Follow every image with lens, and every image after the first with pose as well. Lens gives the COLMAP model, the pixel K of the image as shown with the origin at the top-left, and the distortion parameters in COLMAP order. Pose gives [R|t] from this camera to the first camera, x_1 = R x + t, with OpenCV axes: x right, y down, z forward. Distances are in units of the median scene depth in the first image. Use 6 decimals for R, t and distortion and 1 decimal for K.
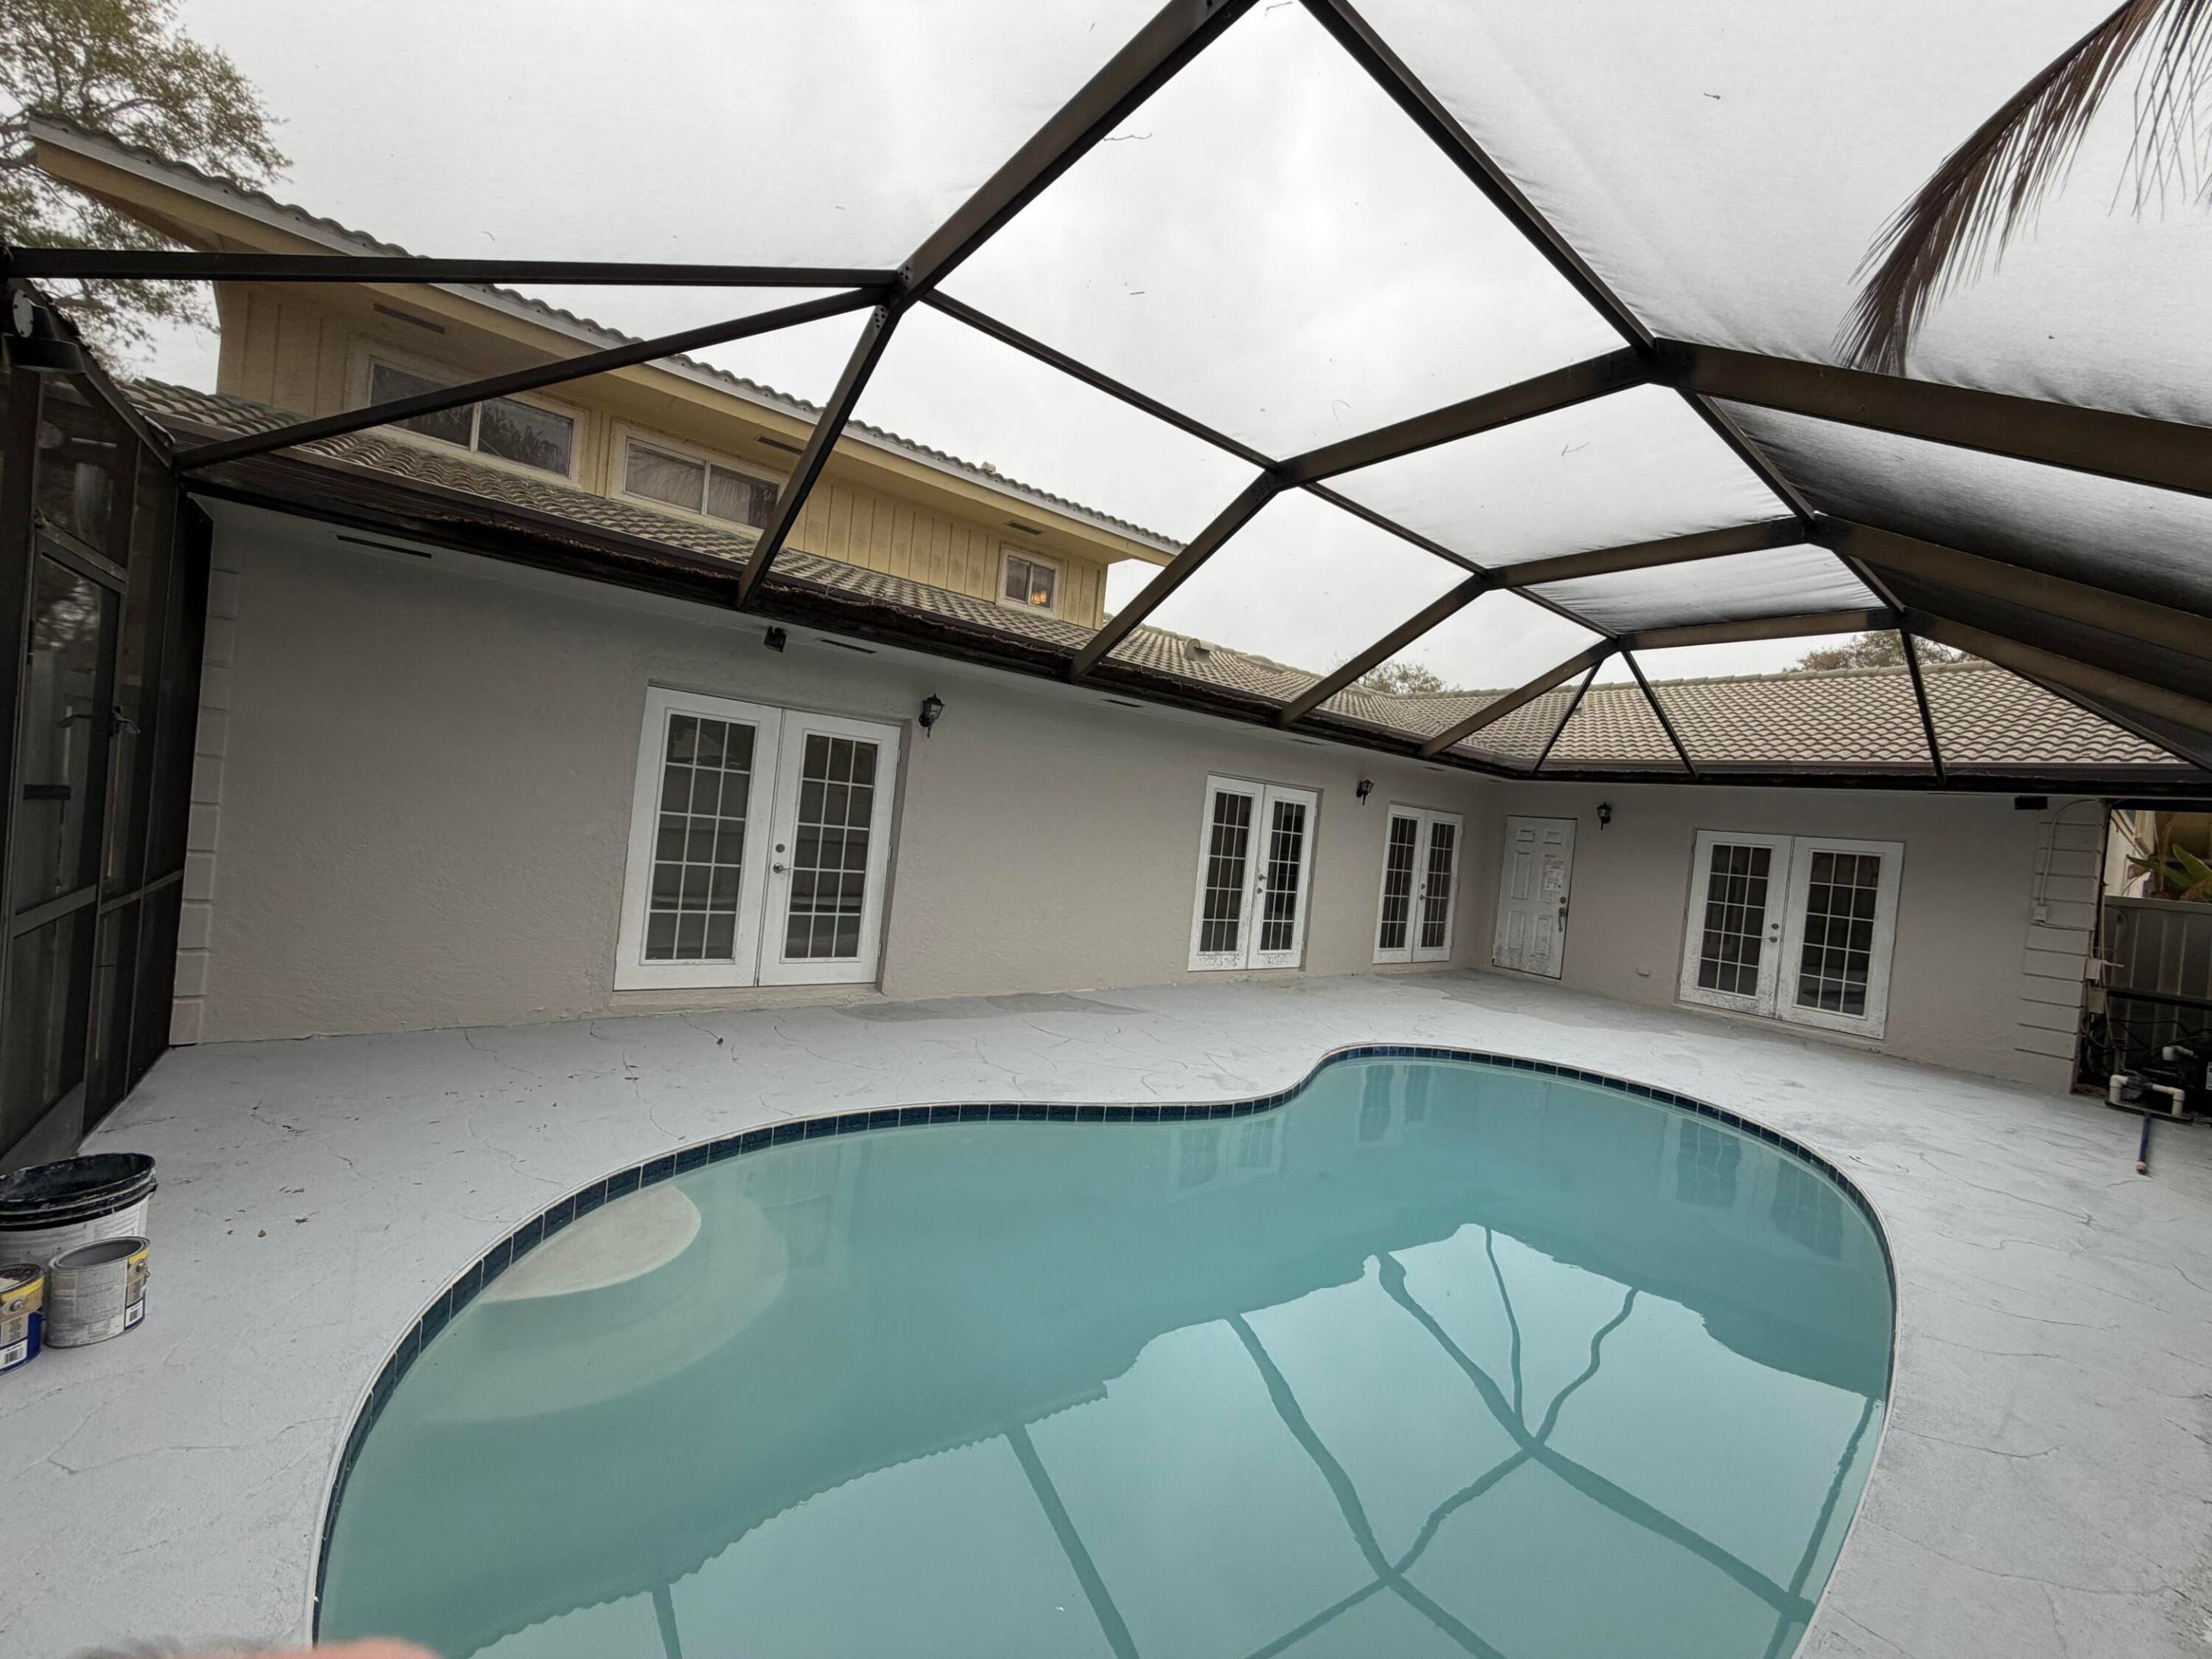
lens RADIAL K [[882.1, 0, 1104.6], [0, 882.1, 833.2], [0, 0, 1]] dist [0.003320, 0.000109]
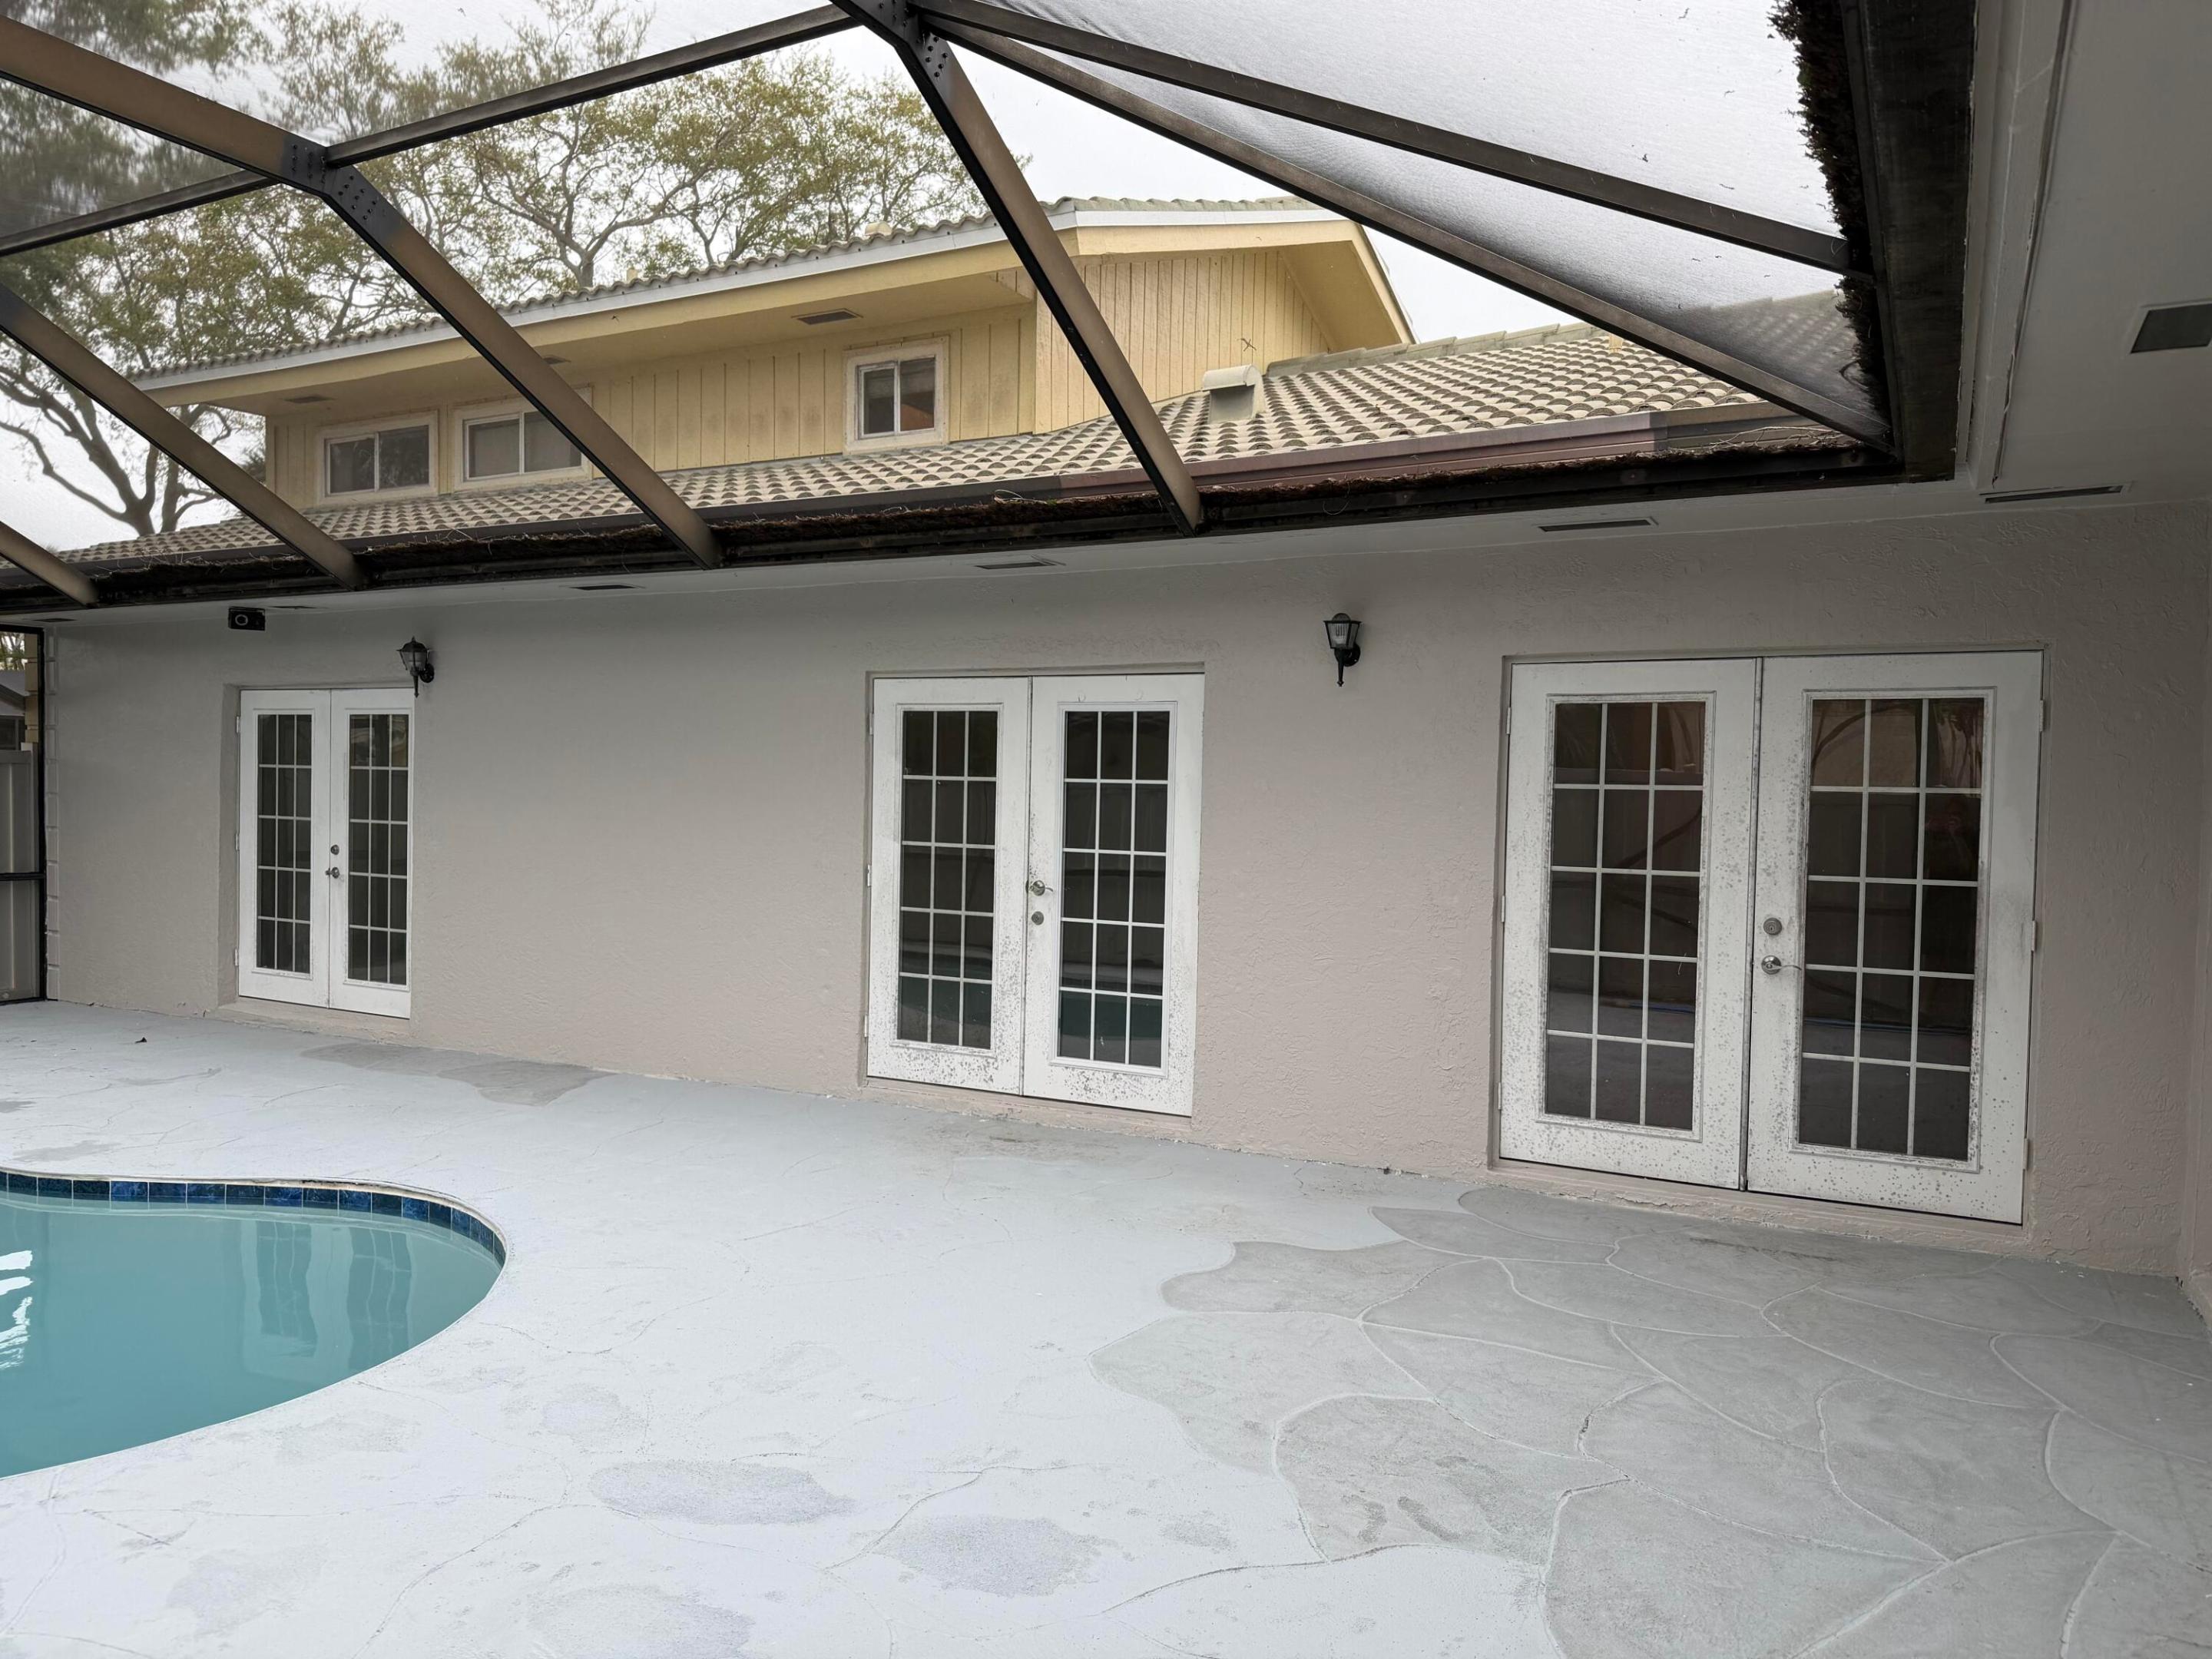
lens RADIAL K [[1565.4, 0, 1064.6], [0, 1565.4, 891.8], [0, 0, 1]] dist [0.068582, -0.000095]
pose [[0.383758, -0.038148, -0.922646, 0.884570], [0.005403, 0.999222, -0.039067, 0.080676], [0.923418, 0.010007, 0.383665, 0.693799]]
